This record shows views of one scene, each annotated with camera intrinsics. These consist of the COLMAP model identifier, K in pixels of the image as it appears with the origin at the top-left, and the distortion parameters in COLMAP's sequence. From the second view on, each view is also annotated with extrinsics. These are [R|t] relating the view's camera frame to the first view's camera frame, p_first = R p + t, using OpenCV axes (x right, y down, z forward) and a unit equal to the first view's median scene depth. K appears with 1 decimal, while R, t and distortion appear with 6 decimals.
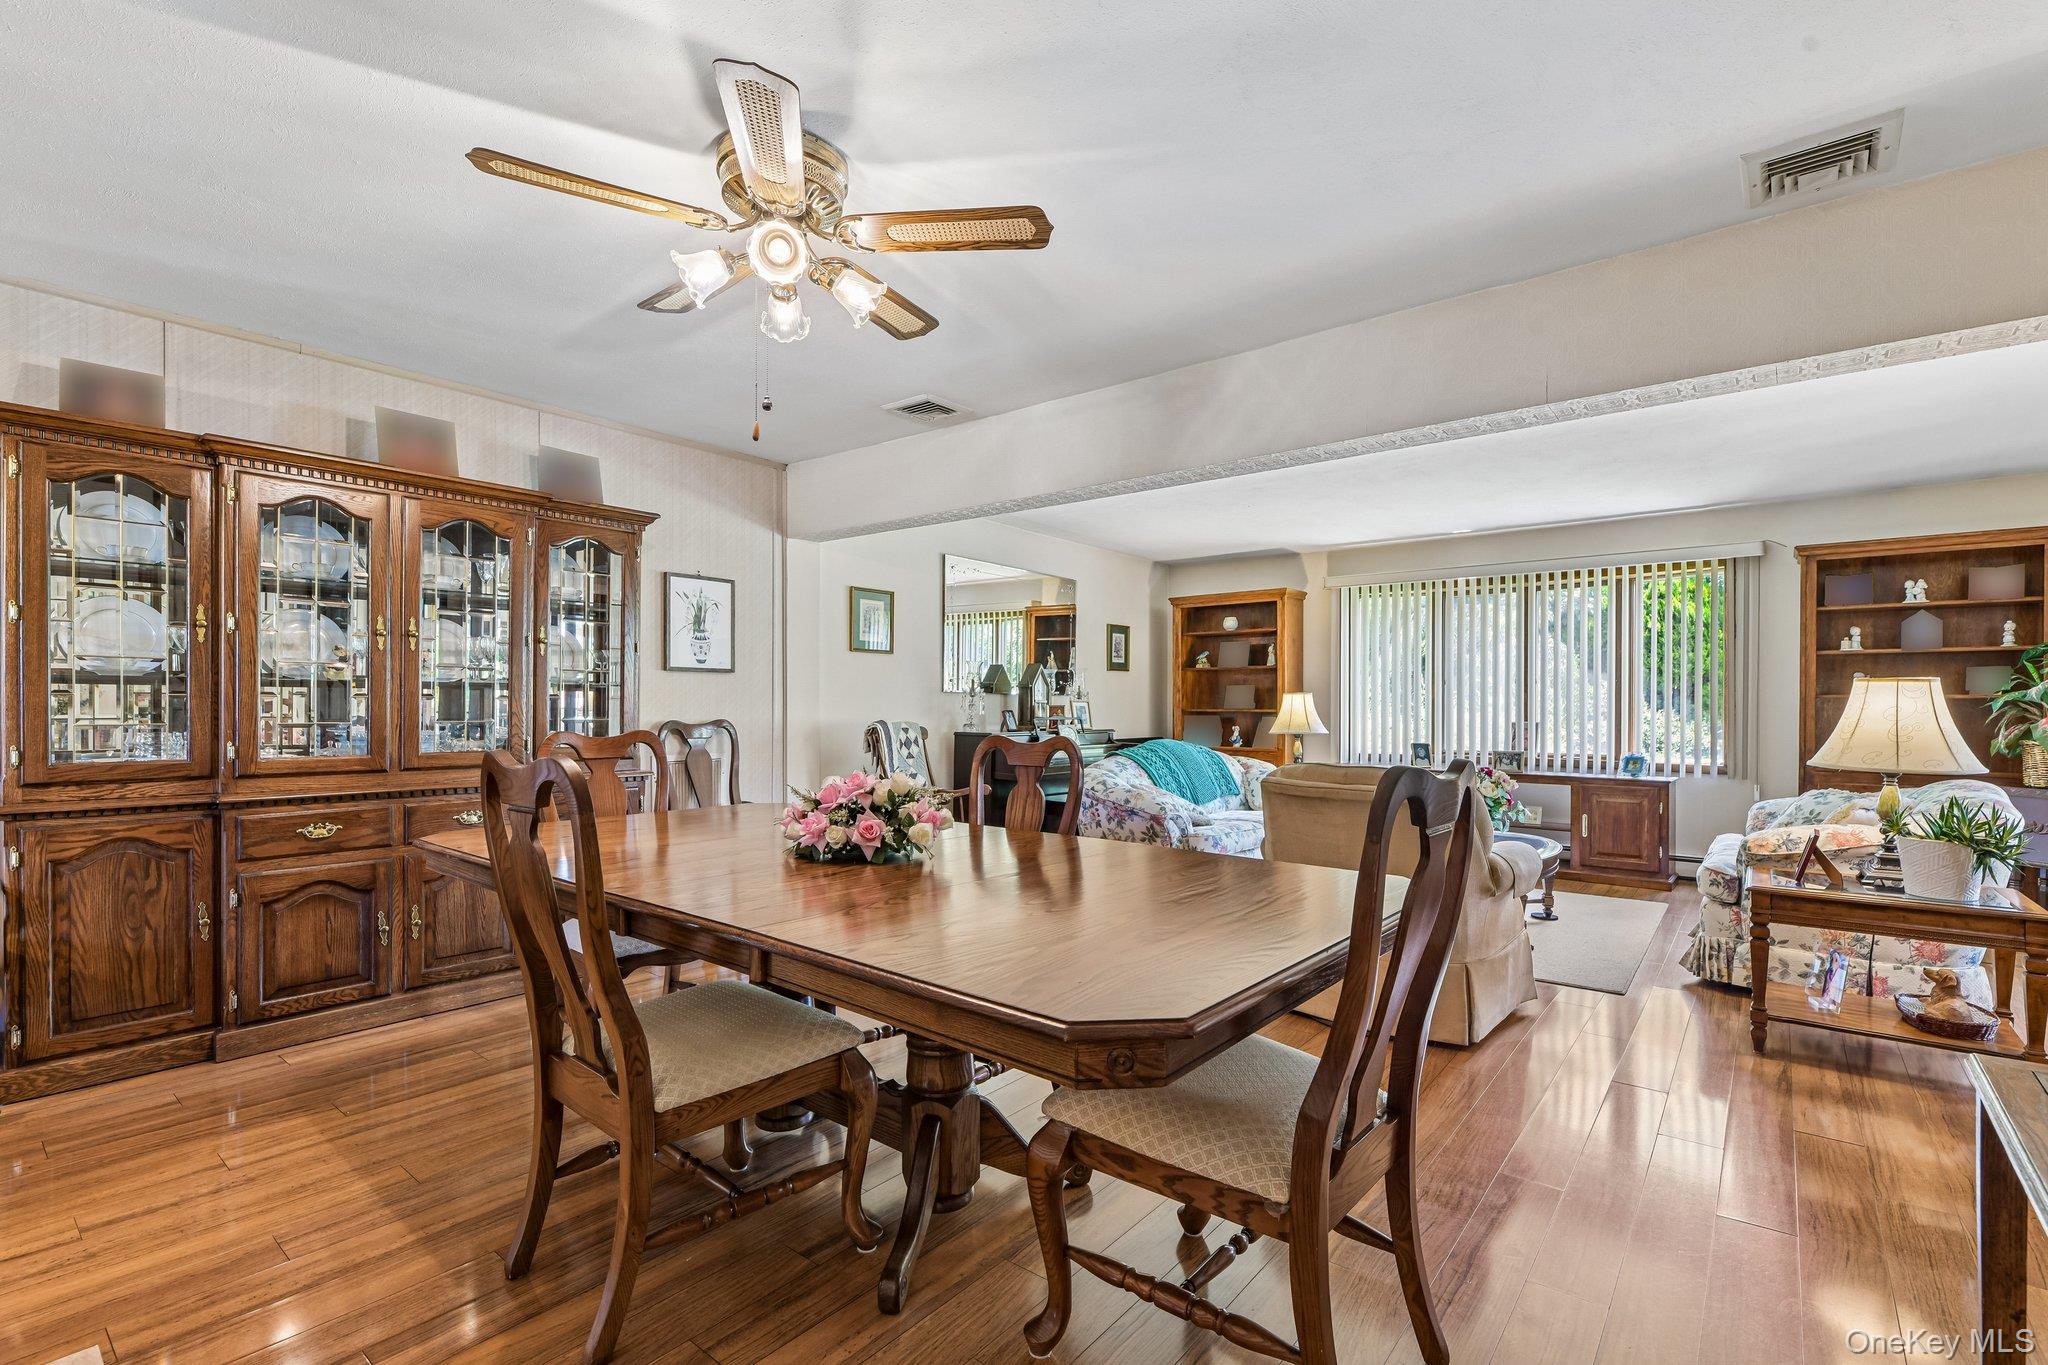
lens RADIAL K [[934.7, 0, 1027.1], [0, 934.7, 707.1], [0, 0, 1]] dist [-0.001598, -0.000682]
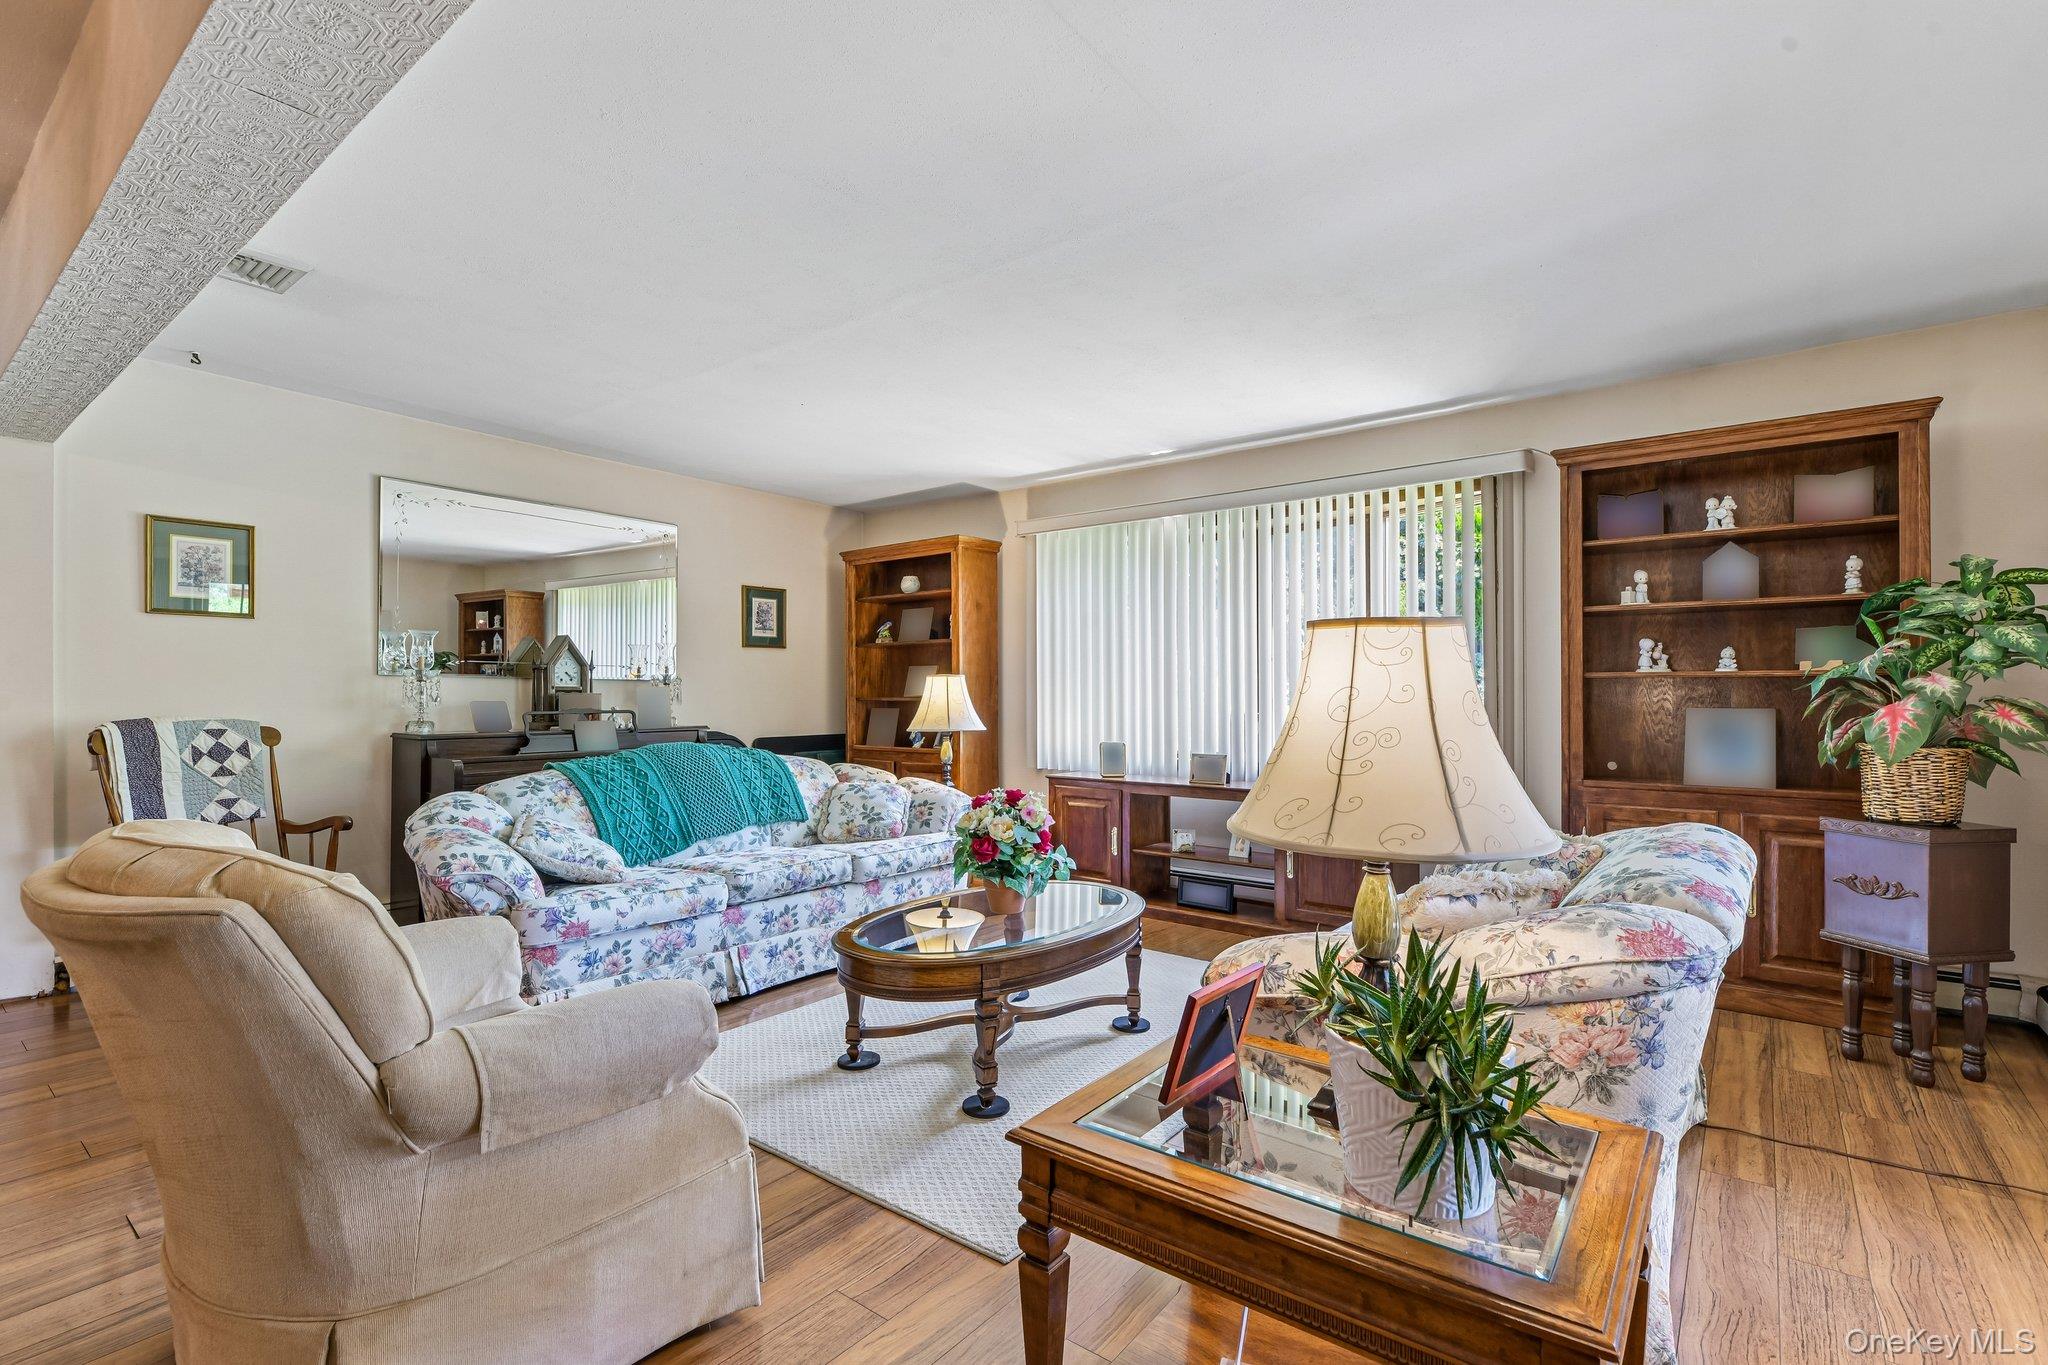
lens RADIAL K [[962.3, 0, 1024.0], [0, 962.3, 682.5], [0, 0, 1]] dist [0.000162, 0.000059]
pose [[0.999826, -0.004744, 0.018033, 0.425479], [0.004978, 0.999903, -0.012971, 0.000923], [-0.017970, 0.013058, 0.999753, 0.314733]]
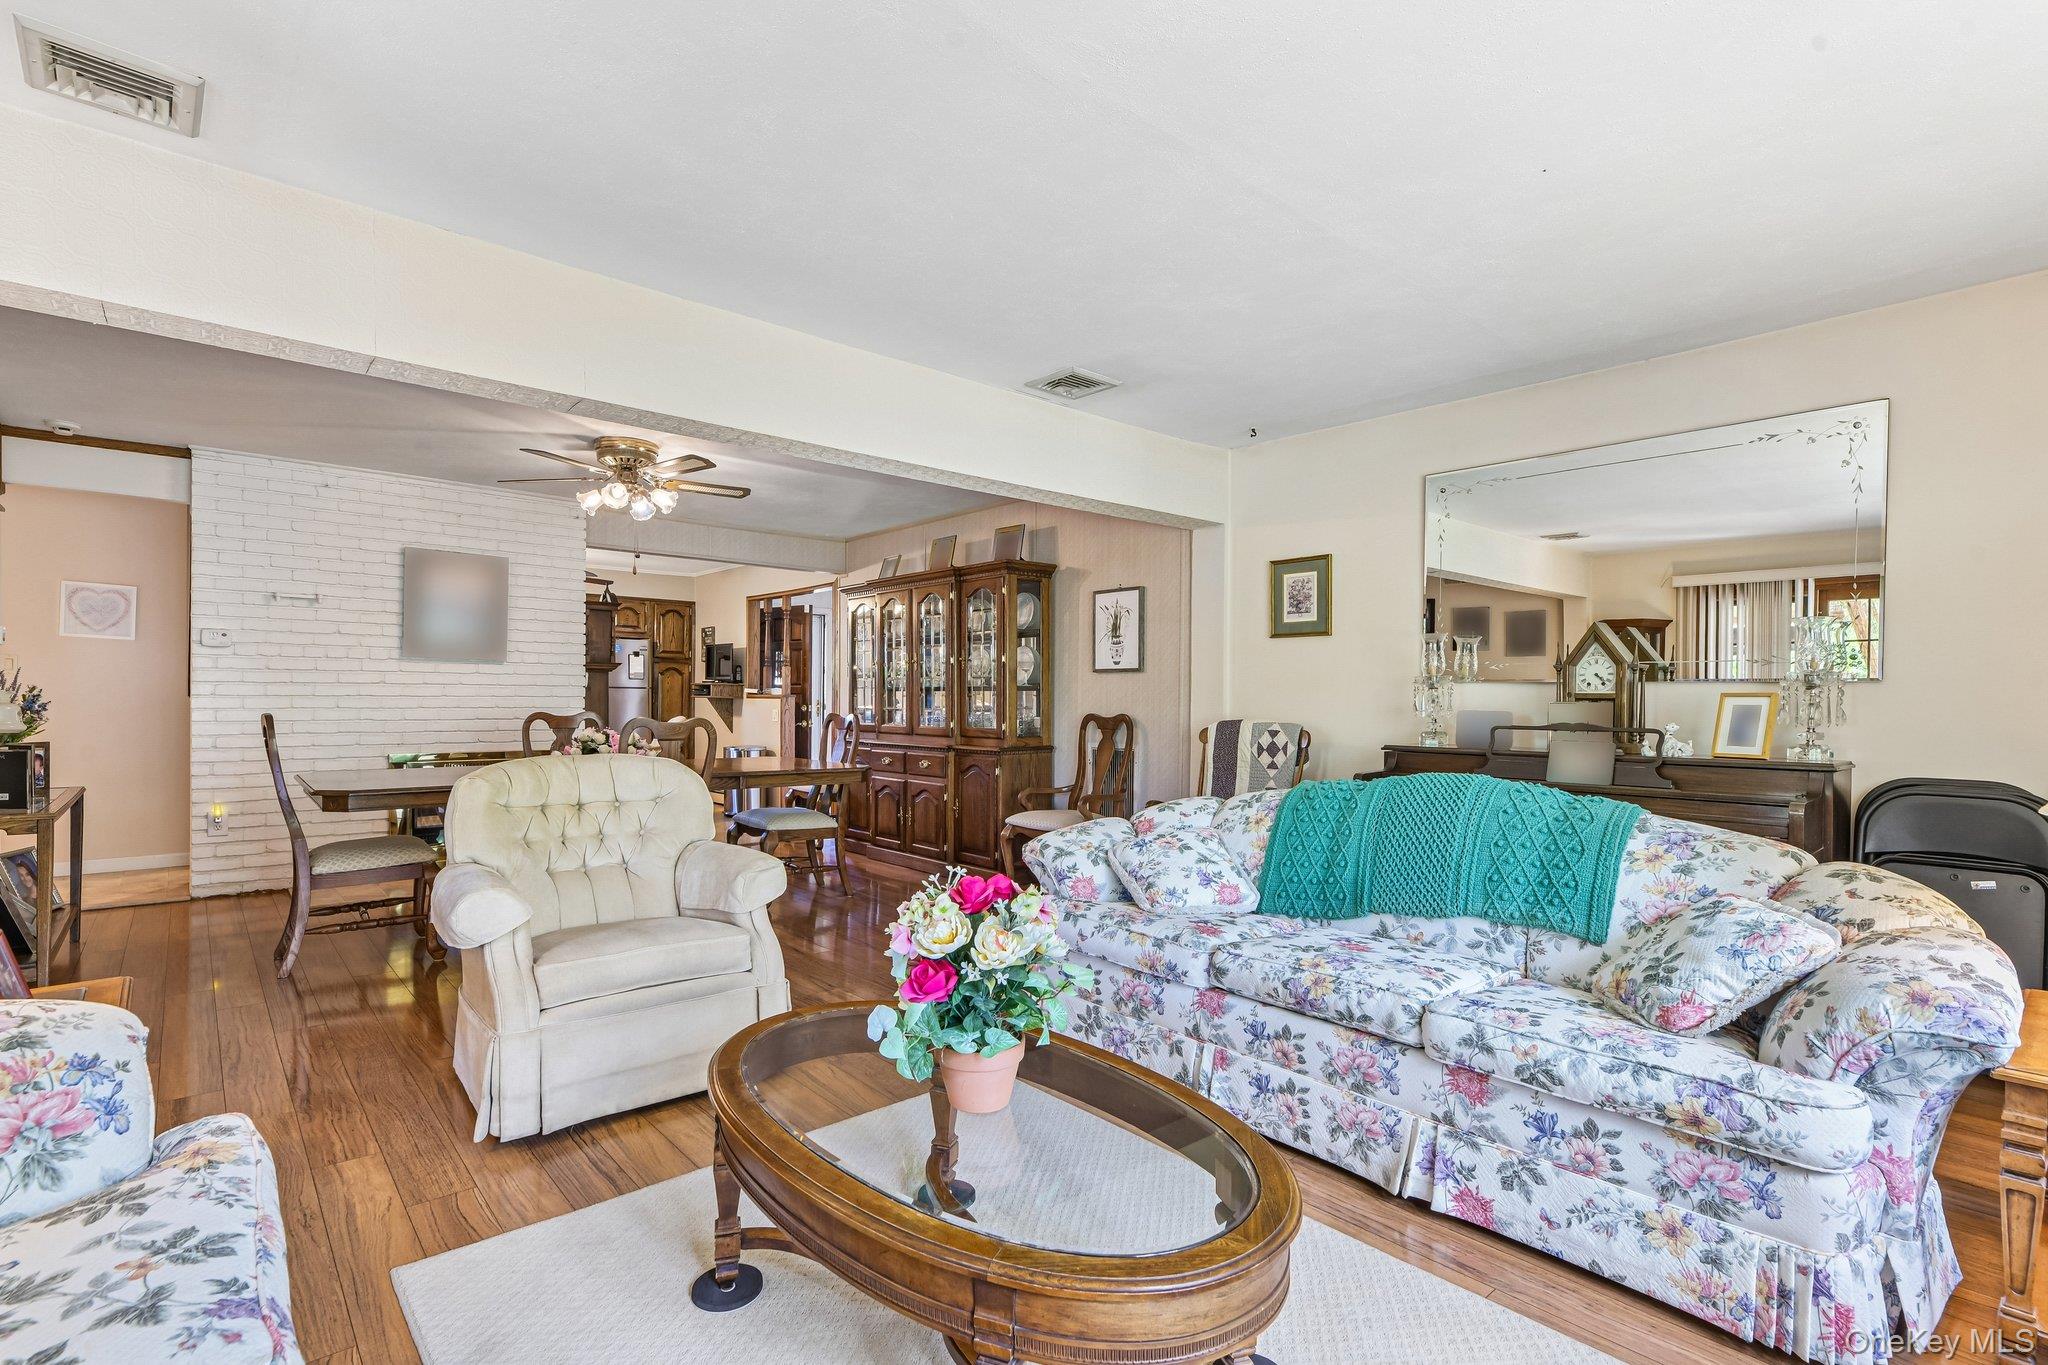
lens RADIAL K [[962.3, 0, 1024.0], [0, 962.3, 682.5], [0, 0, 1]] dist [0.000162, 0.000059]
pose [[-0.178974, -0.021745, -0.983613, 0.723275], [-0.010897, 0.999738, -0.020118, 0.000156], [0.983793, 0.007118, -0.179164, 0.939847]]
